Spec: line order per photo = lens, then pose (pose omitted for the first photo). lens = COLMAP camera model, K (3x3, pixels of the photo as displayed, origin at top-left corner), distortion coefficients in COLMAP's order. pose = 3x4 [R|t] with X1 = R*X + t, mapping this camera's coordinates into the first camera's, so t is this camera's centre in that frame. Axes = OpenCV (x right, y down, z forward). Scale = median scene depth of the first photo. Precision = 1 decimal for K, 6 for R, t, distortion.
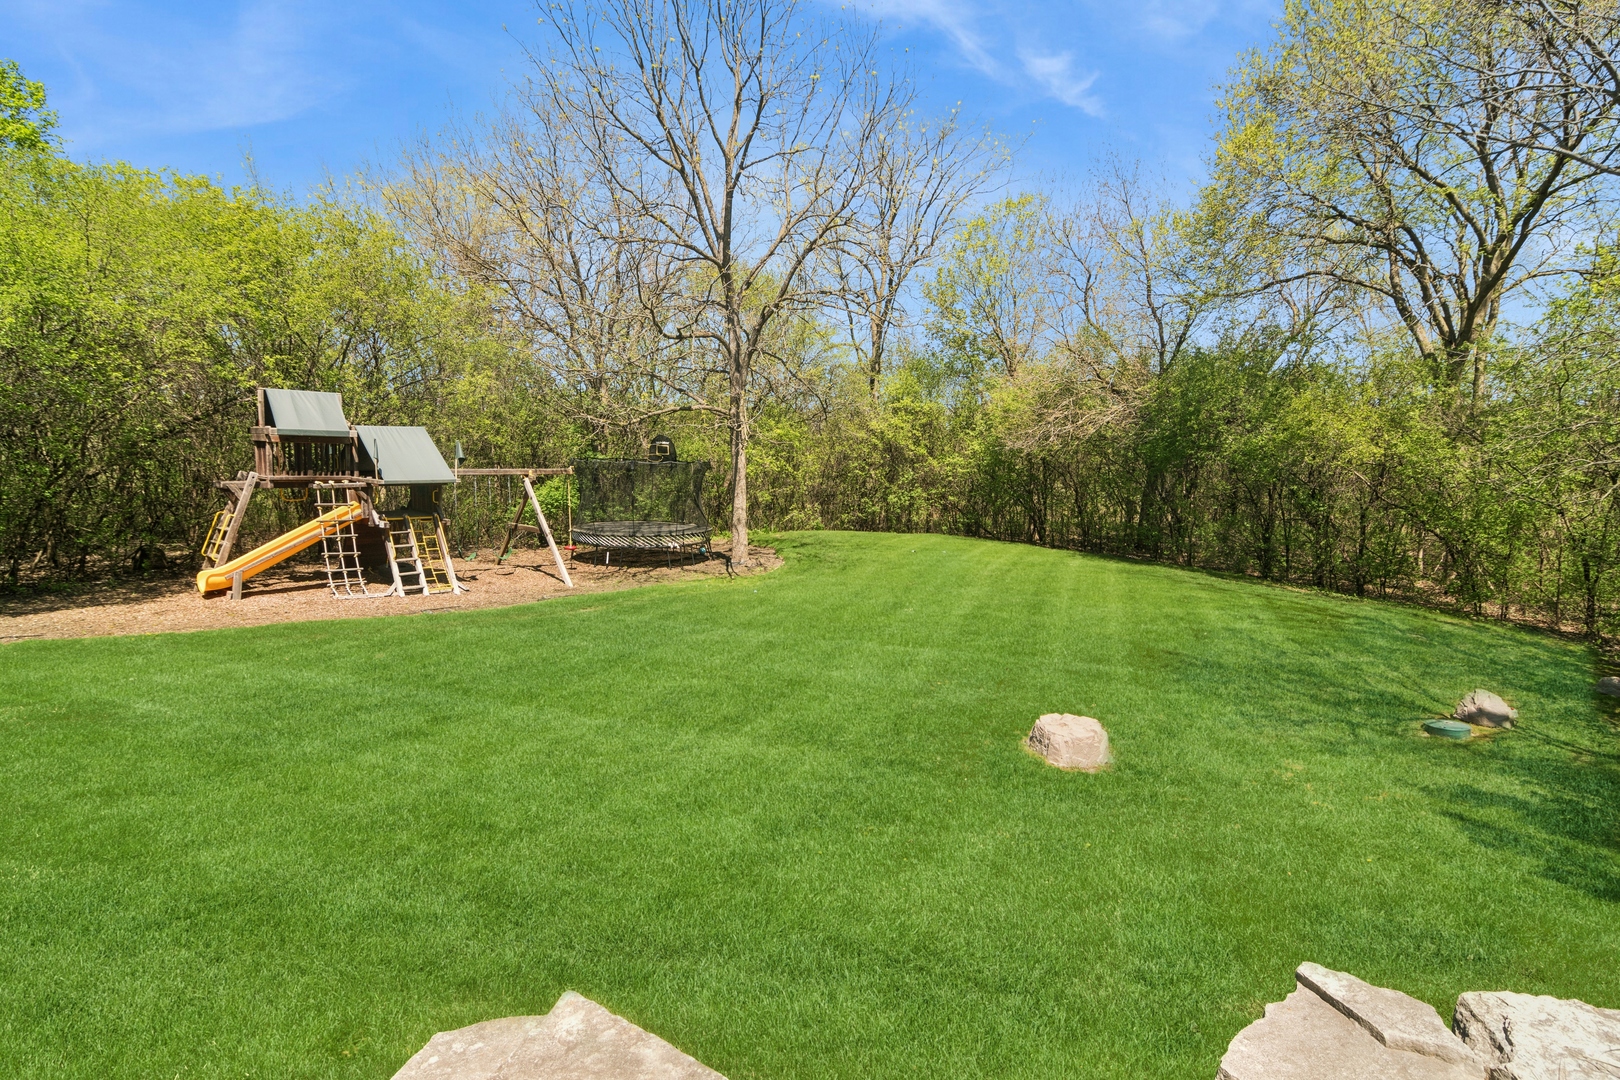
lens RADIAL K [[850.4, 0, 810.0], [0, 850.4, 540.0], [0, 0, 1]] dist [-0.000357, 0.000558]
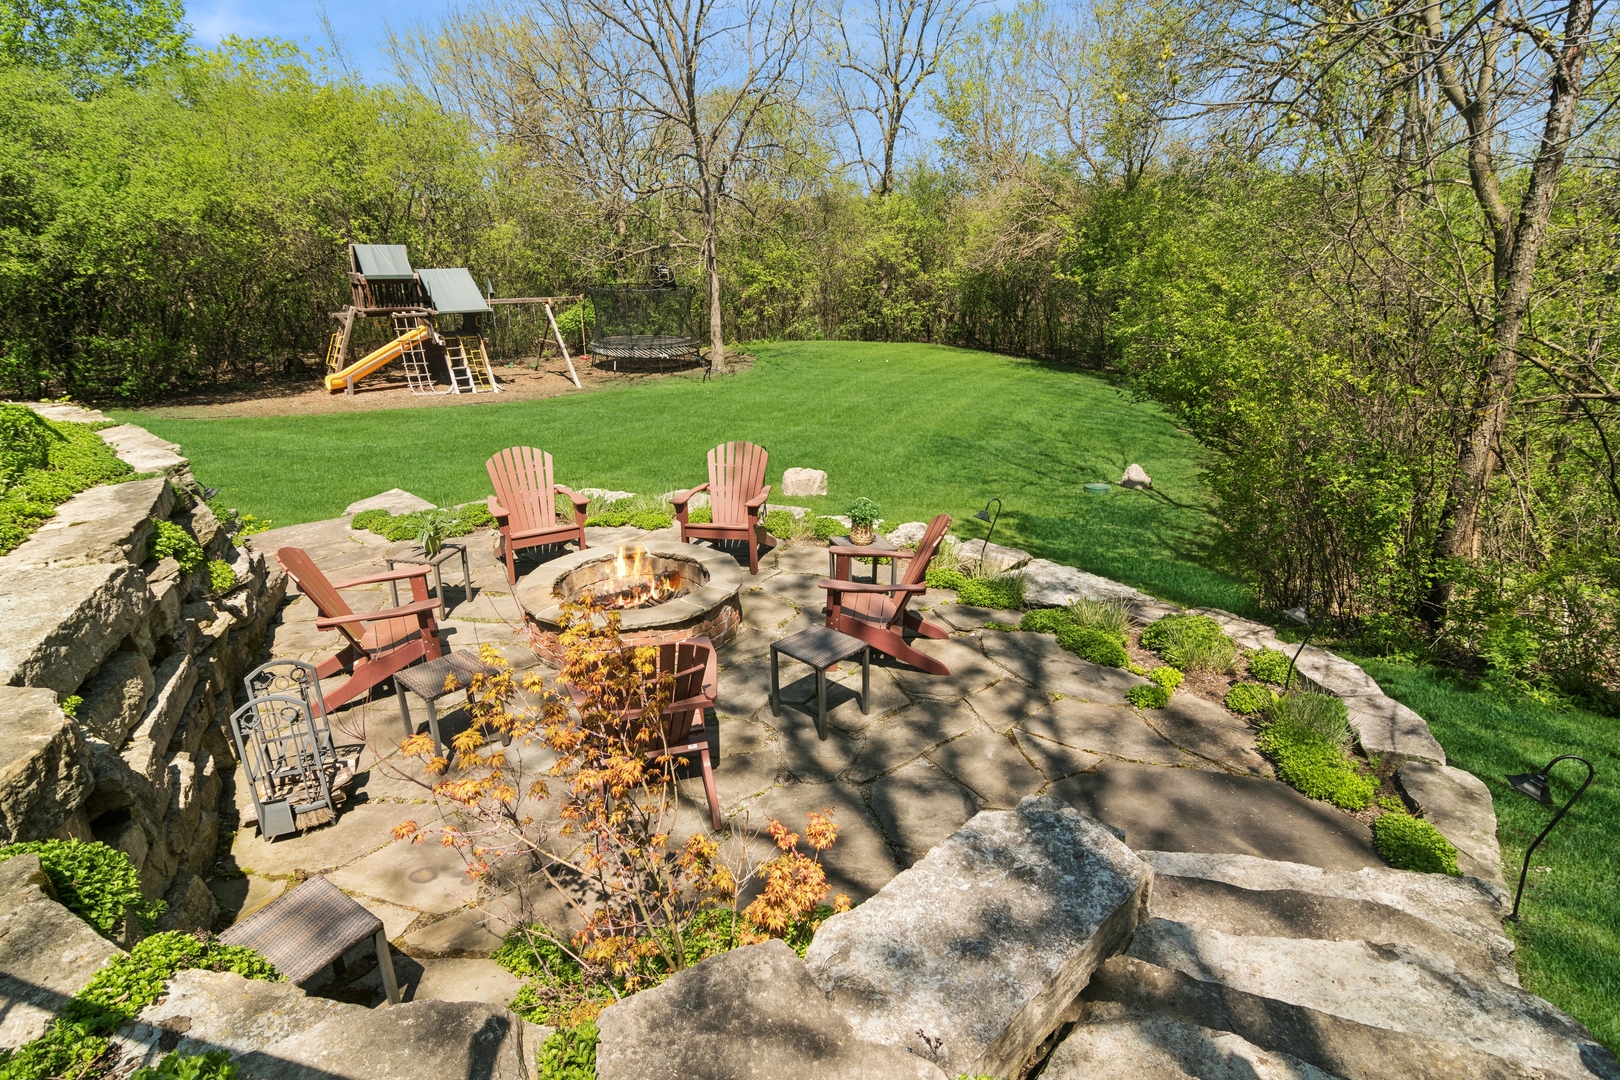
lens RADIAL K [[871.9, 0, 810.2], [0, 871.9, 533.4], [0, 0, 1]] dist [0.000886, 0.001153]
pose [[0.991029, 0.029607, -0.130328, 0.303056], [-0.000443, 0.975876, 0.218324, -0.025335], [0.133648, -0.216307, 0.967135, -0.390214]]
